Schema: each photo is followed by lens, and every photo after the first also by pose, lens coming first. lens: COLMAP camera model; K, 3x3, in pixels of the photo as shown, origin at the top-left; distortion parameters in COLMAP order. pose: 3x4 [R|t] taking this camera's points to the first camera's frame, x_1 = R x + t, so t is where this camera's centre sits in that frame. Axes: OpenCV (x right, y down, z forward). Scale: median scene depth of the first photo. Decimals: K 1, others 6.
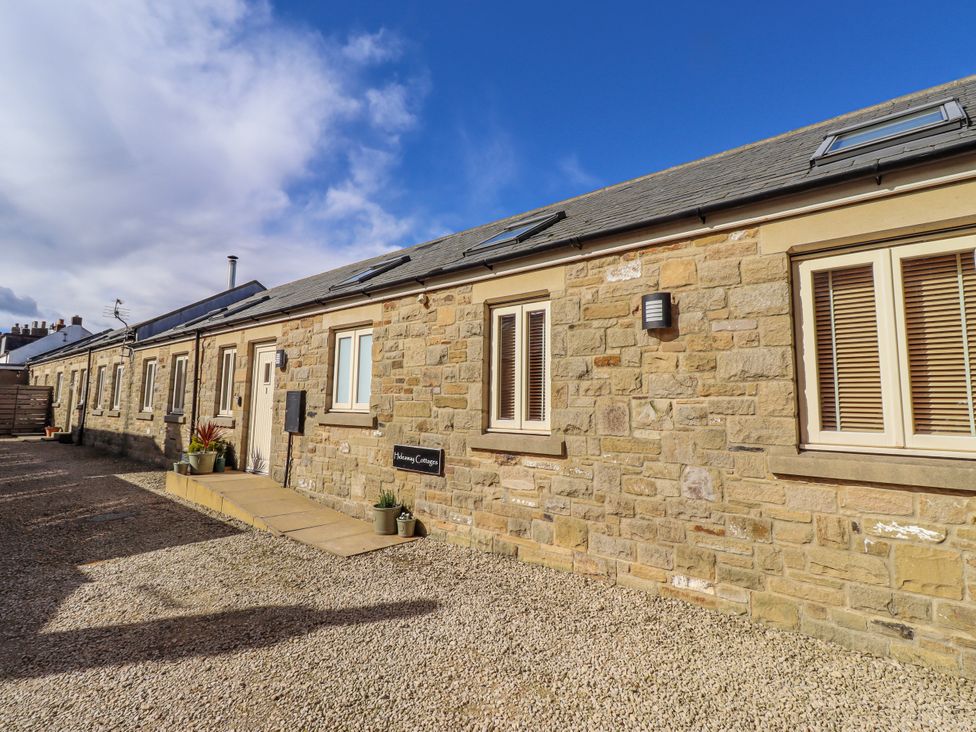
lens RADIAL K [[498.3, 0, 496.0], [0, 498.3, 344.6], [0, 0, 1]] dist [-0.000188, 0.001274]
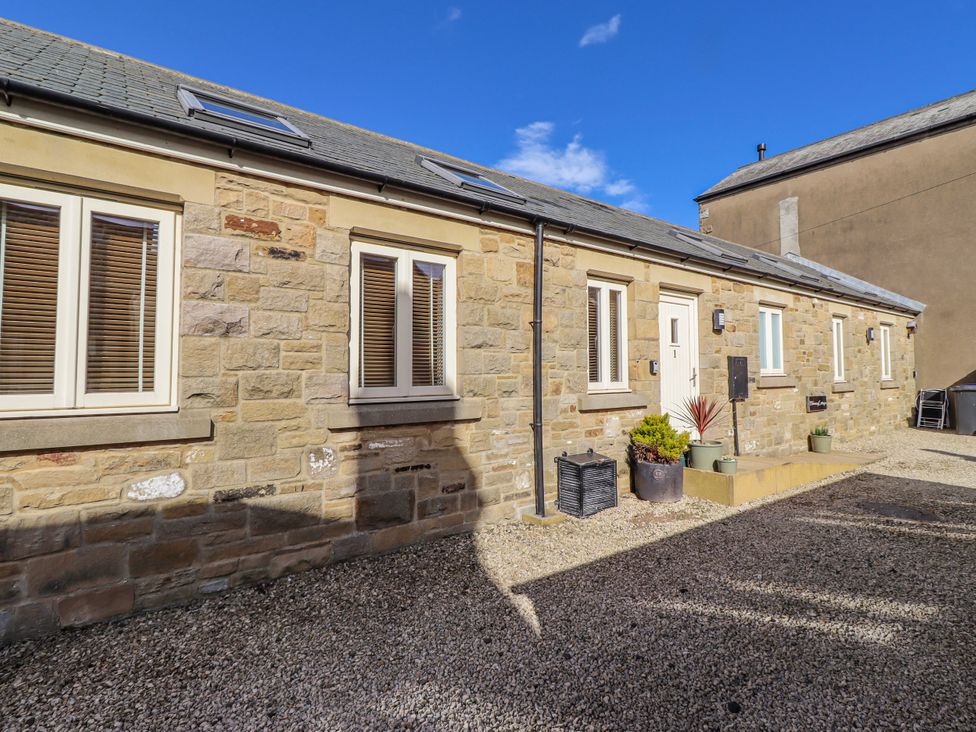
lens RADIAL K [[534.8, 0, 487.3], [0, 534.8, 349.9], [0, 0, 1]] dist [0.000983, 0.000486]
pose [[0.185267, 0.023151, 0.982415, -0.560194], [-0.115684, 0.993285, -0.001591, 0.050809], [-0.975855, -0.113355, 0.186701, 0.474102]]
